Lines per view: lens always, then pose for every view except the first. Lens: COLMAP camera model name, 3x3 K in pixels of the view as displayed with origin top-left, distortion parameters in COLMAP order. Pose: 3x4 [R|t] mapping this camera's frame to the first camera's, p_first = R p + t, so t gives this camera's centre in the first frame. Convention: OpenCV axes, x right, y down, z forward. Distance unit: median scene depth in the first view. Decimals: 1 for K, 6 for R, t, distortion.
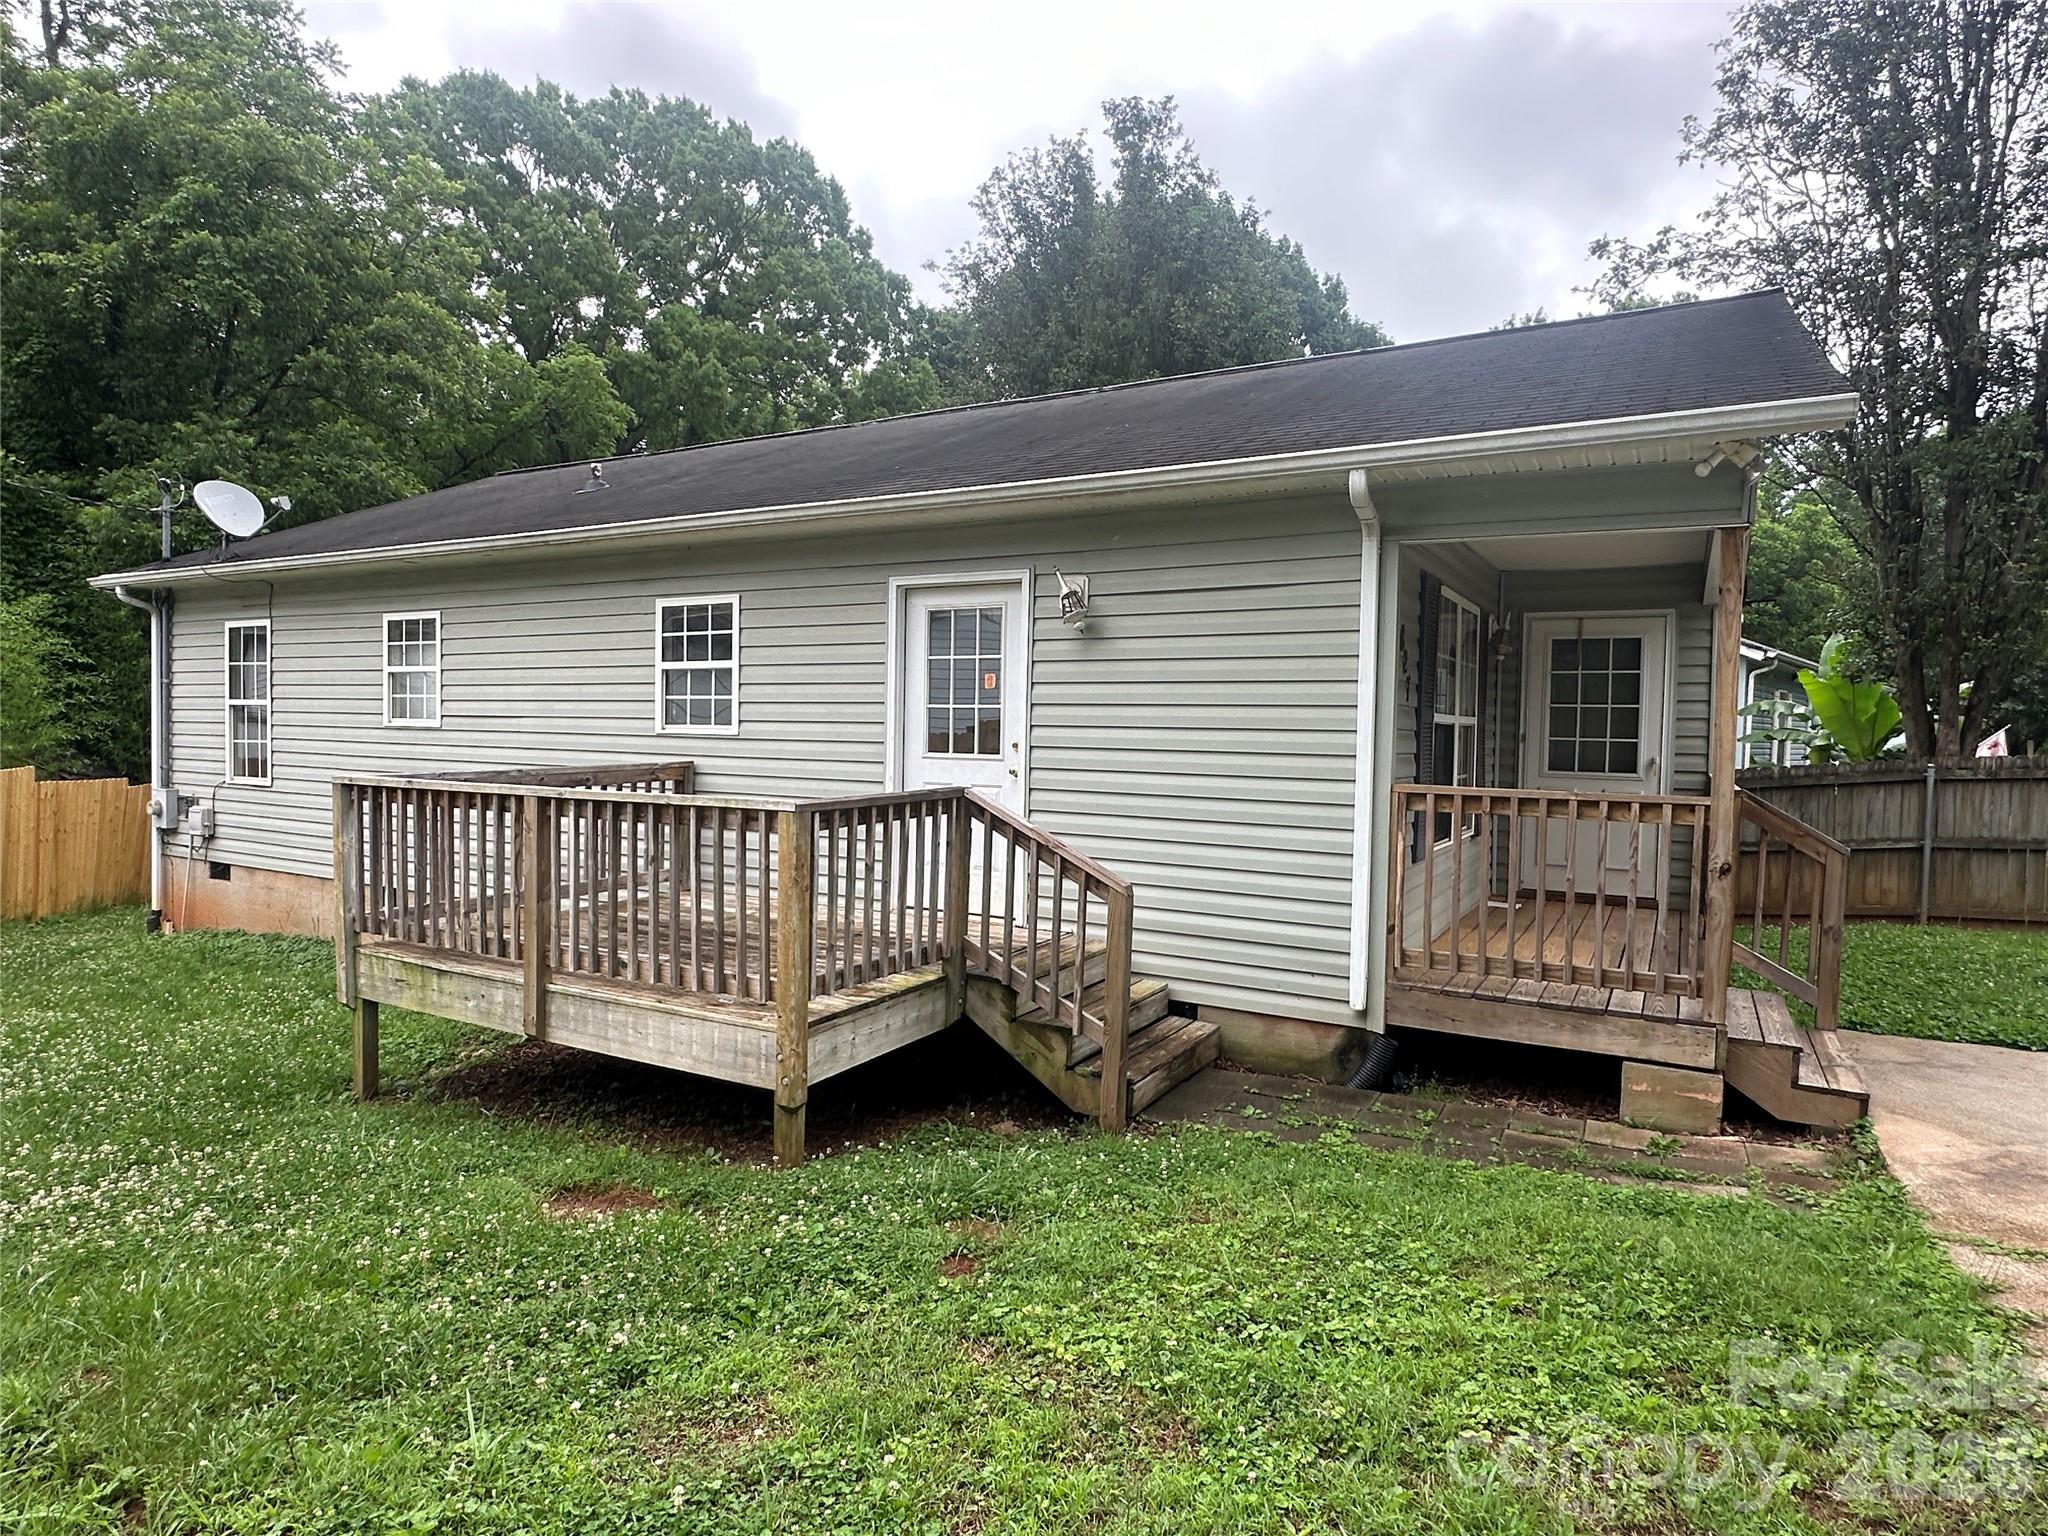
lens RADIAL K [[1169.3, 0, 1024.0], [0, 1169.3, 768.0], [0, 0, 1]] dist [0.017564, -0.000615]
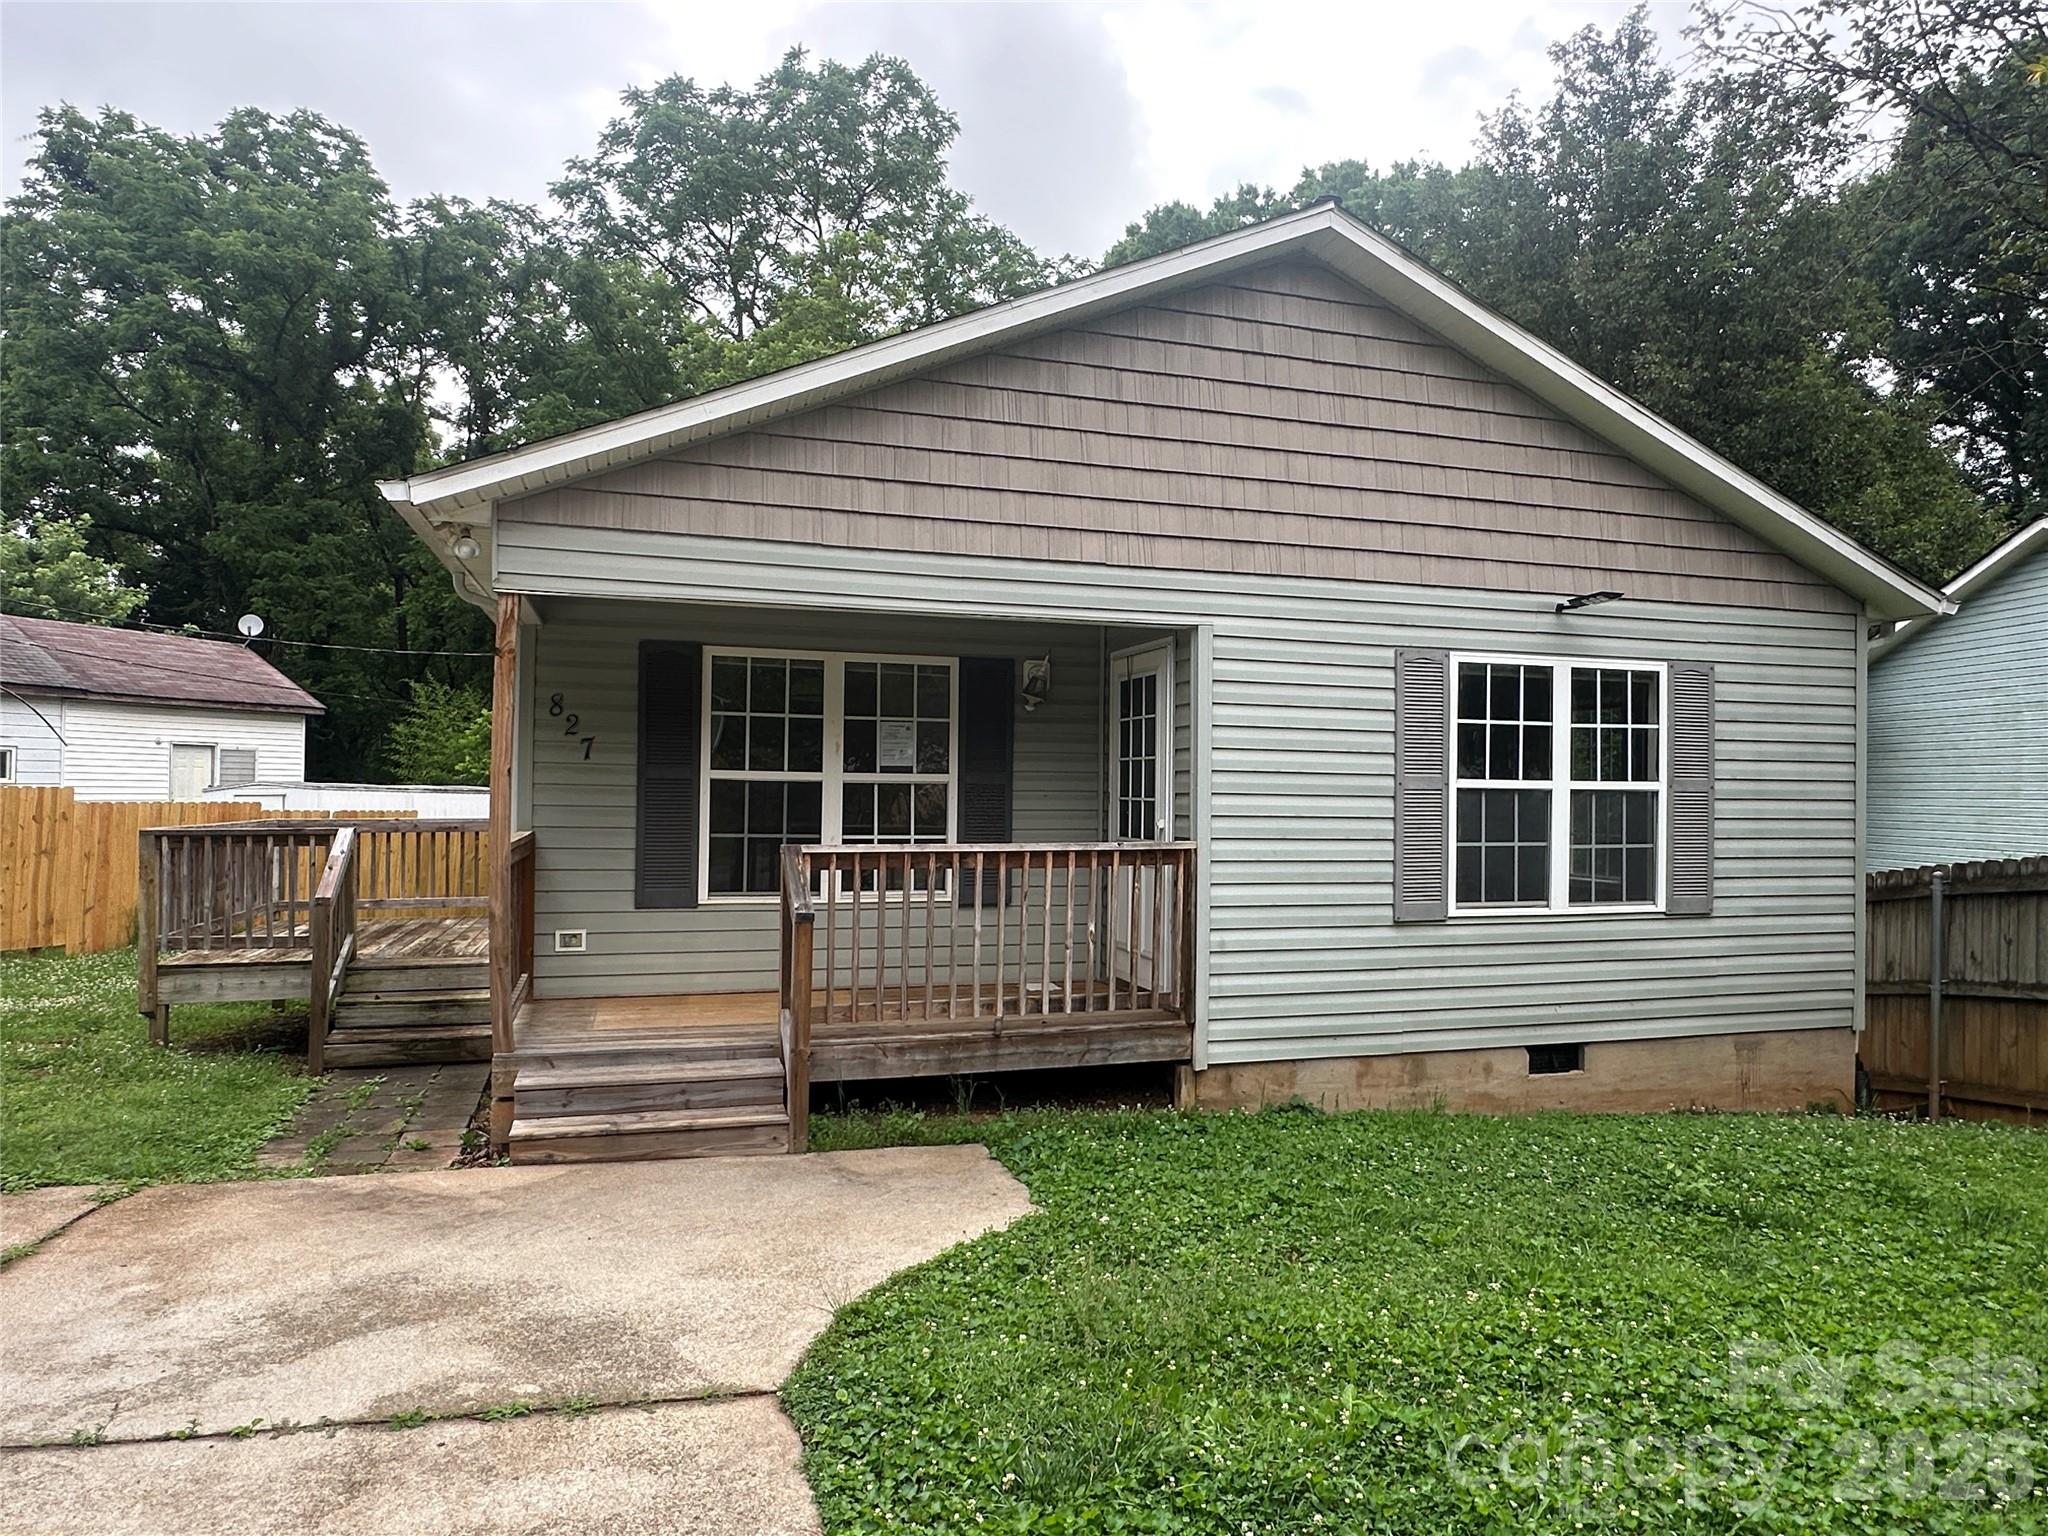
lens RADIAL K [[1245.4, 0, 1024.0], [0, 1245.4, 768.0], [0, 0, 1]] dist [0.002065, 0.000546]
pose [[0.740000, -0.016713, -0.672399, 1.677360], [-0.018819, 0.998785, -0.045537, 0.000124], [0.672344, 0.046352, 0.738787, 0.462393]]
